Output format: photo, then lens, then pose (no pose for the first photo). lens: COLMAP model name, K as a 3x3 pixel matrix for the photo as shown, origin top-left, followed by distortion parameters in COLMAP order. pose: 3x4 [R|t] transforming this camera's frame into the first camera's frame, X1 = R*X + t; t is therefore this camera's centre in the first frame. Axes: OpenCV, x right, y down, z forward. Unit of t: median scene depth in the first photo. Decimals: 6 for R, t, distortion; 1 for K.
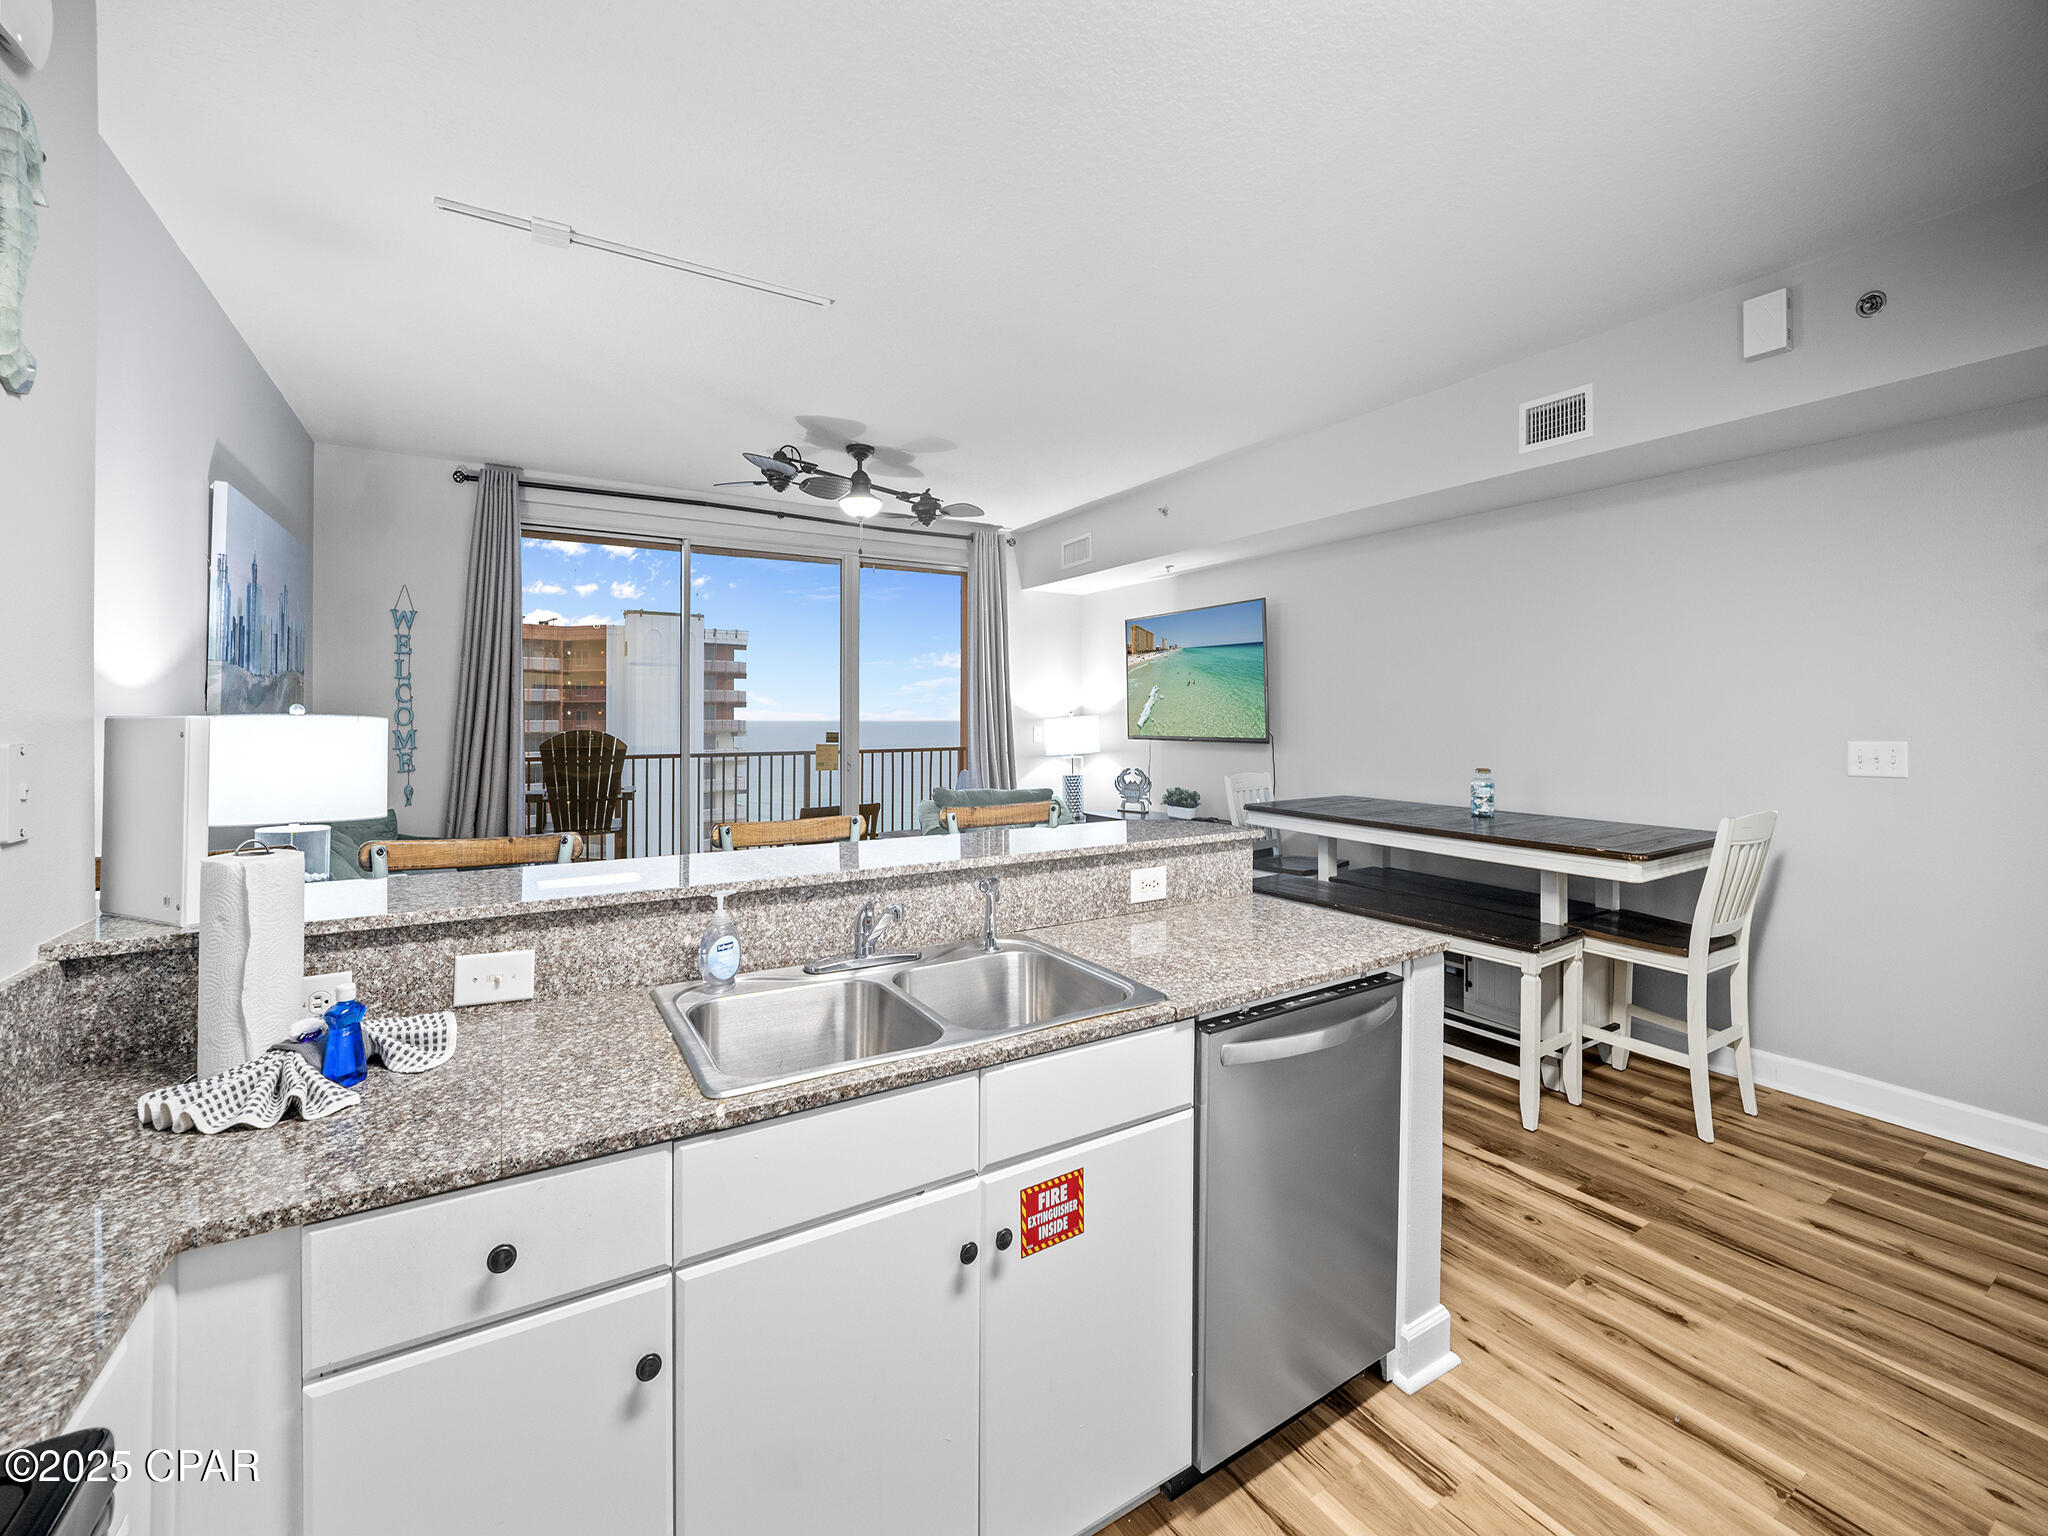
lens RADIAL K [[830.7, 0, 1018.0], [0, 830.7, 701.3], [0, 0, 1]] dist [-0.012058, 0.000817]
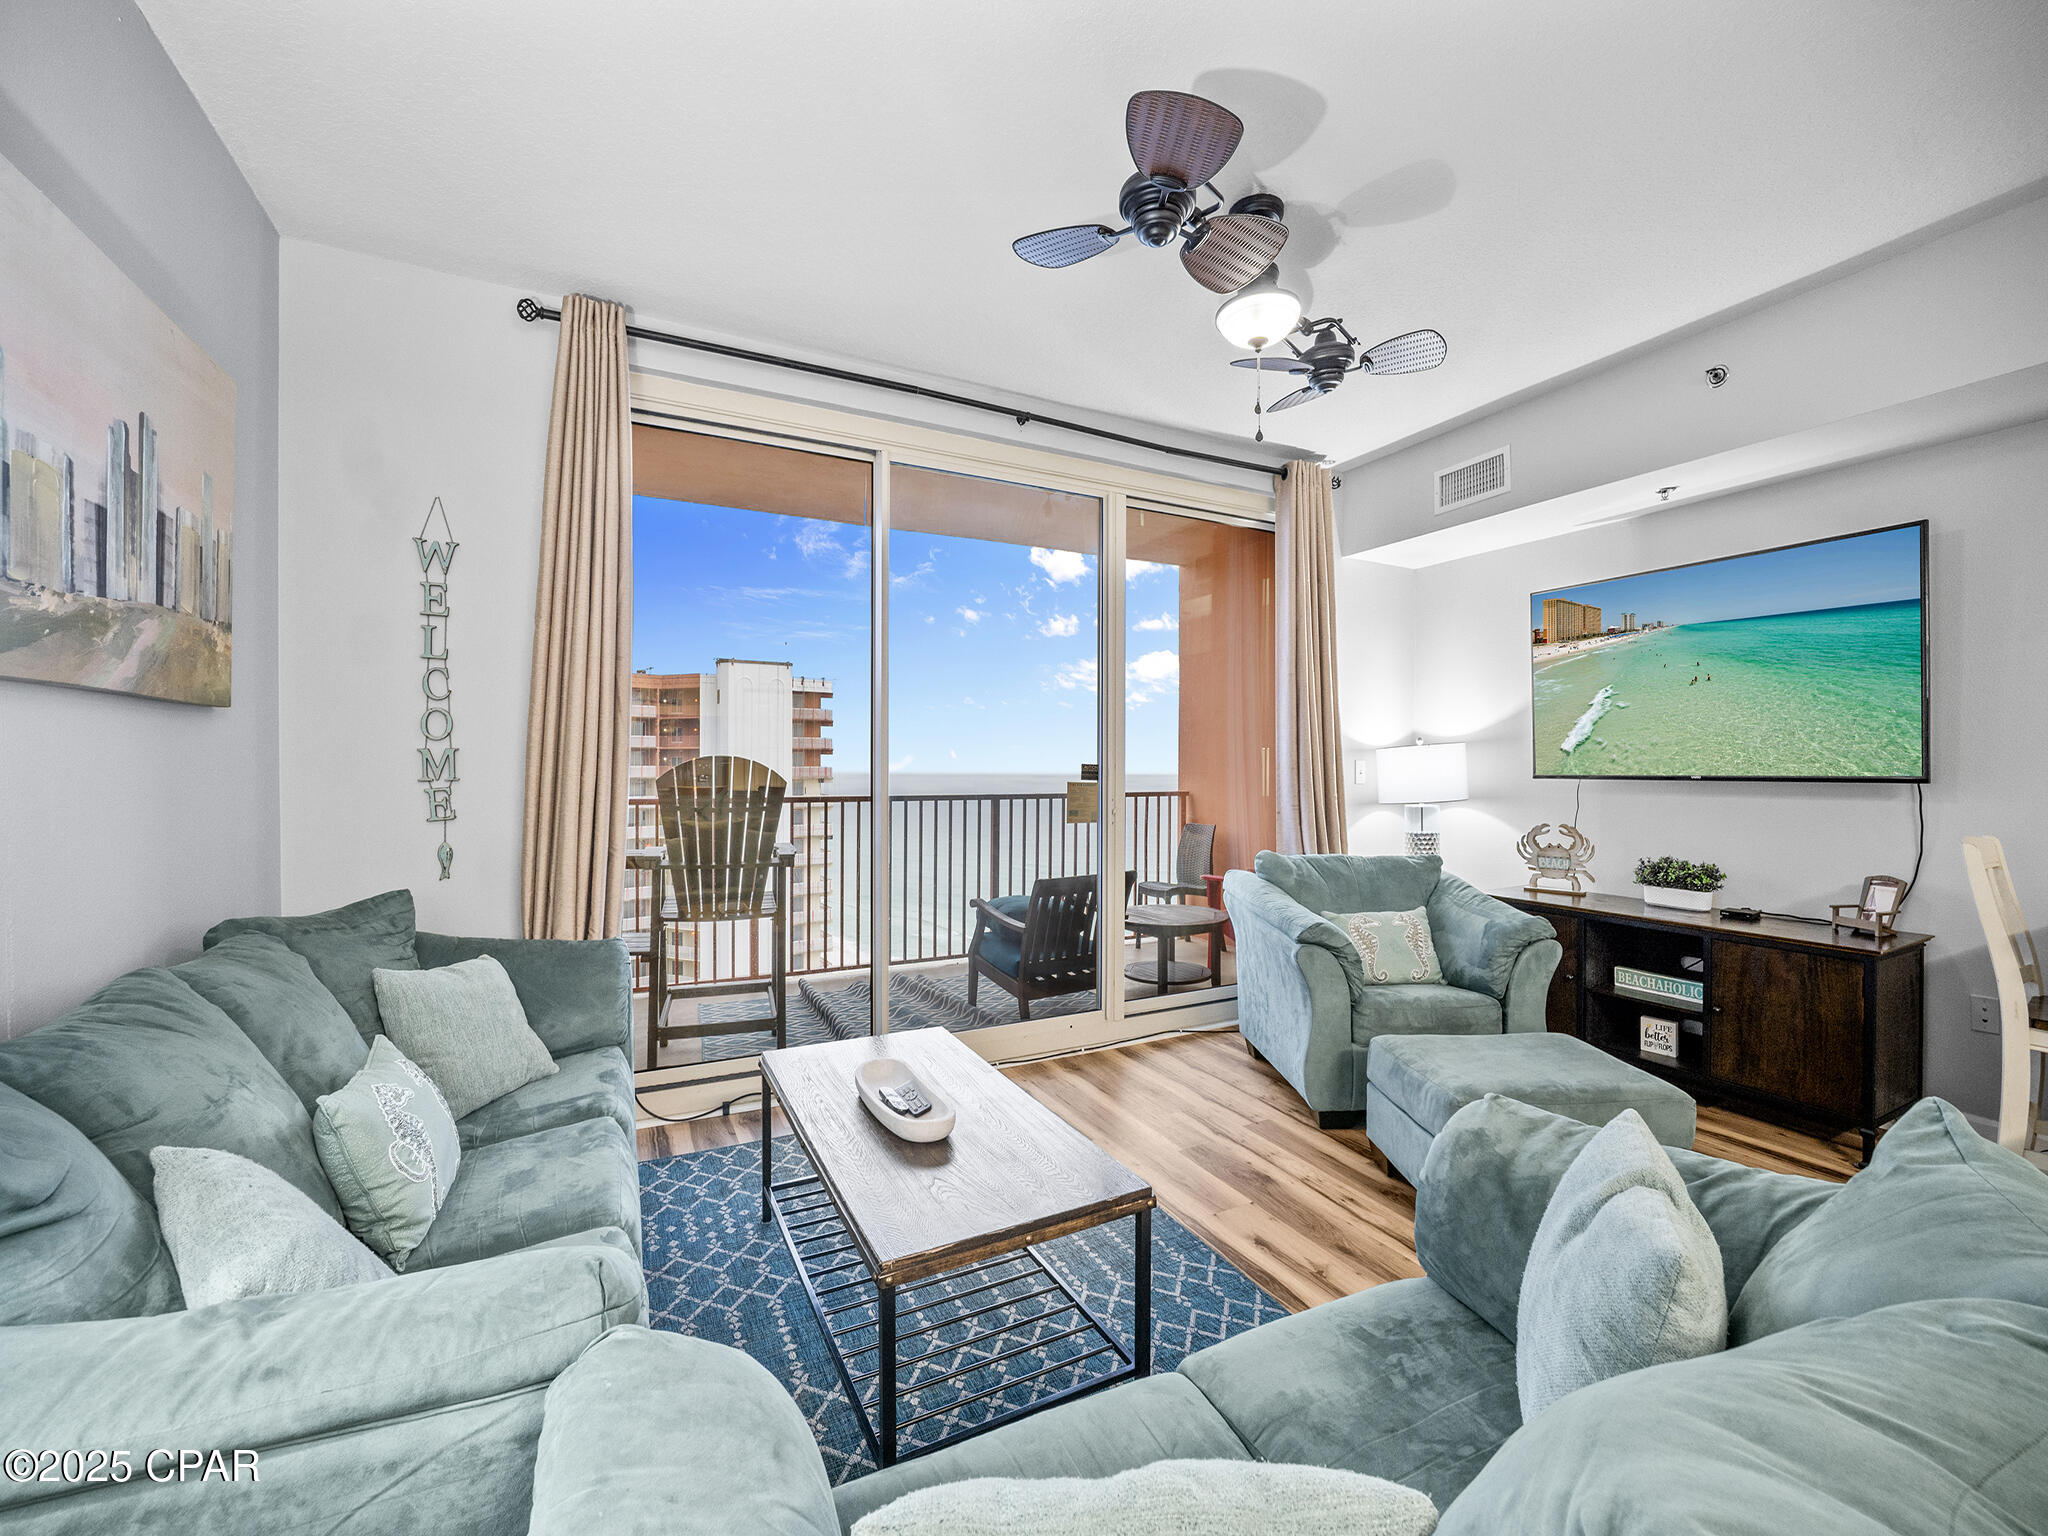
lens RADIAL K [[830.7, 0, 1021.5], [0, 830.7, 758.8], [0, 0, 1]] dist [-0.012058, 0.000817]
pose [[0.995953, 0.003188, -0.089824, -0.212198], [-0.002176, 0.999933, 0.011359, 0.025476], [0.089854, -0.011118, 0.995893, 0.342863]]
